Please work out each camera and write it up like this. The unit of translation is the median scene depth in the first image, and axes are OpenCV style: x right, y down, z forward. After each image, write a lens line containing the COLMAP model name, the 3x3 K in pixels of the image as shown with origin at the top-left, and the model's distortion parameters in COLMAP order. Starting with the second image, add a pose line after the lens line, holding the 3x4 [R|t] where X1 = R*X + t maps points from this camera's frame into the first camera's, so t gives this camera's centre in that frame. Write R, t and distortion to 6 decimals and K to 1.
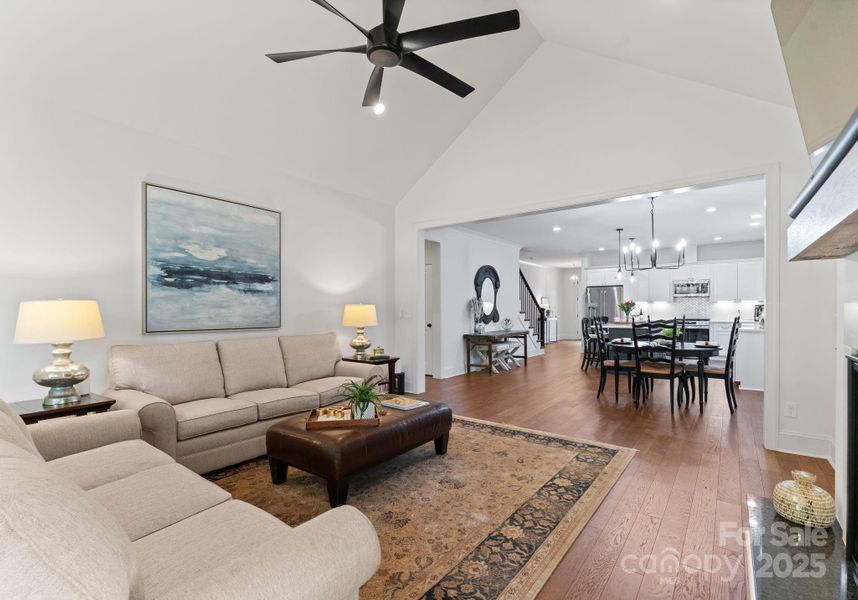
lens RADIAL K [[411.2, 0, 431.9], [0, 411.2, 308.3], [0, 0, 1]] dist [0.001150, 0.002021]
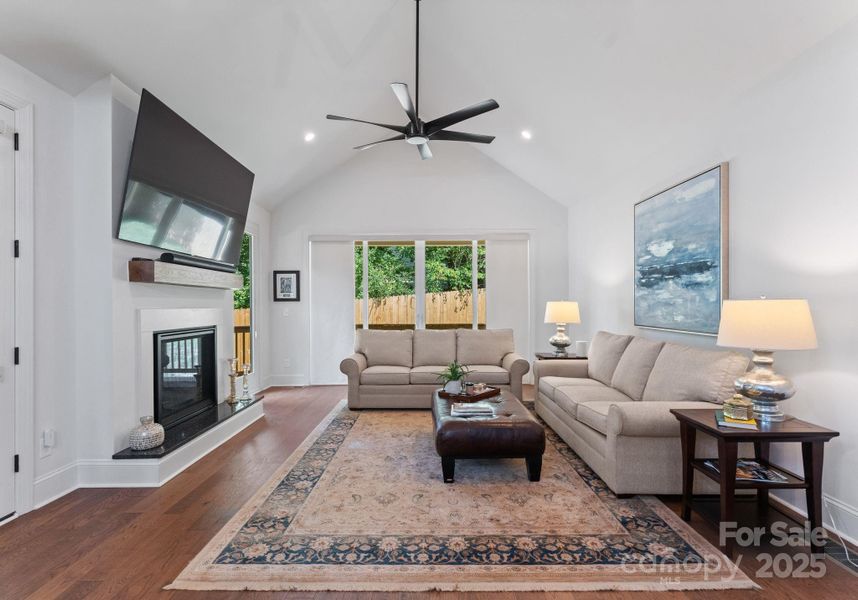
lens RADIAL K [[411.2, 0, 432.7], [0, 411.2, 312.7], [0, 0, 1]] dist [0.001150, 0.002021]
pose [[-0.795623, 0.020573, -0.605443, 0.388340], [0.010474, 0.999741, 0.020208, -0.007411], [0.605702, 0.009737, -0.795632, 1.157687]]
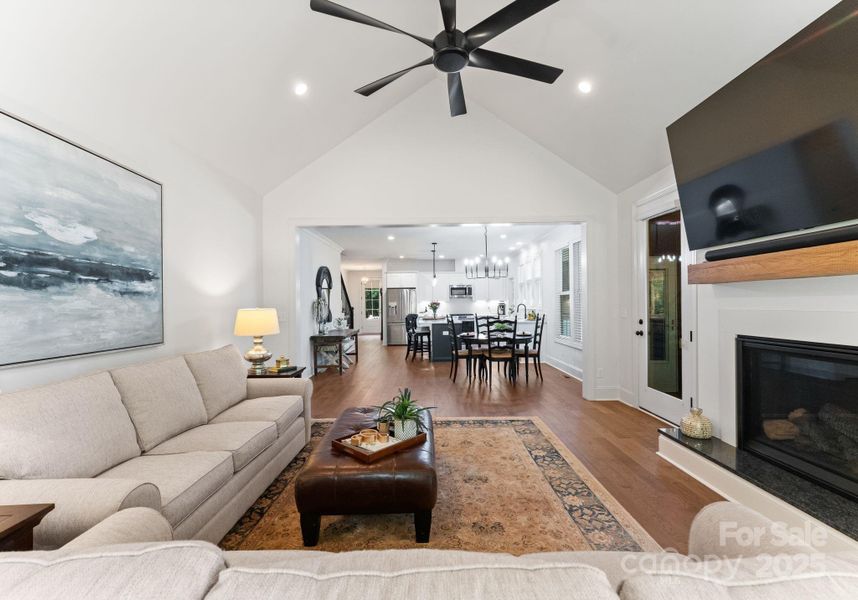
lens RADIAL K [[377.4, 0, 436.6], [0, 377.4, 302.4], [0, 0, 1]] dist [0.000138, 0.000144]
pose [[0.790859, -0.003583, 0.611988, -0.364017], [0.007092, 0.999969, -0.003310, -0.017739], [-0.611958, 0.006958, 0.790860, 0.165433]]
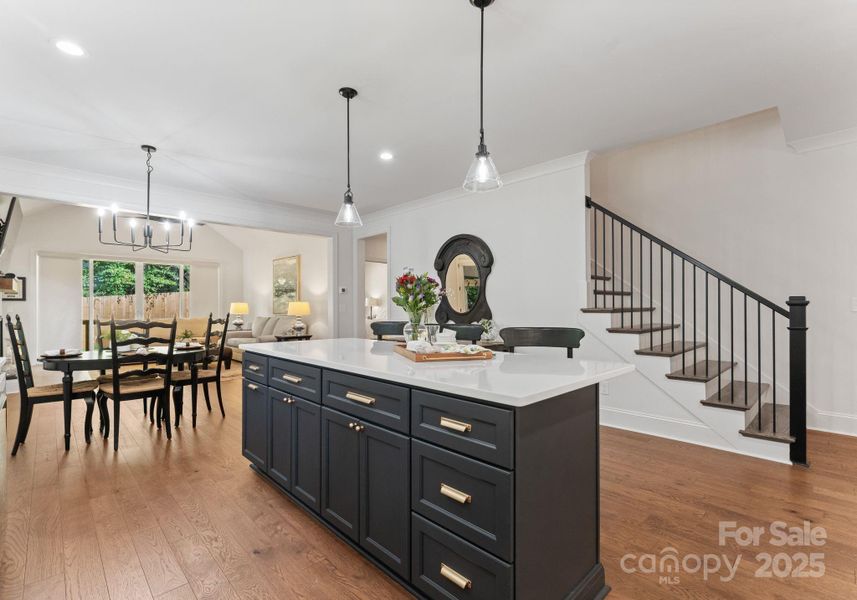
lens RADIAL K [[386.4, 0, 427.7], [0, 386.4, 296.1], [0, 0, 1]] dist [0.009679, -0.000421]
pose [[-0.163034, -0.023714, -0.986335, 1.252403], [0.005996, 0.999669, -0.025026, 0.009823], [0.986602, -0.009995, -0.162838, 1.772011]]
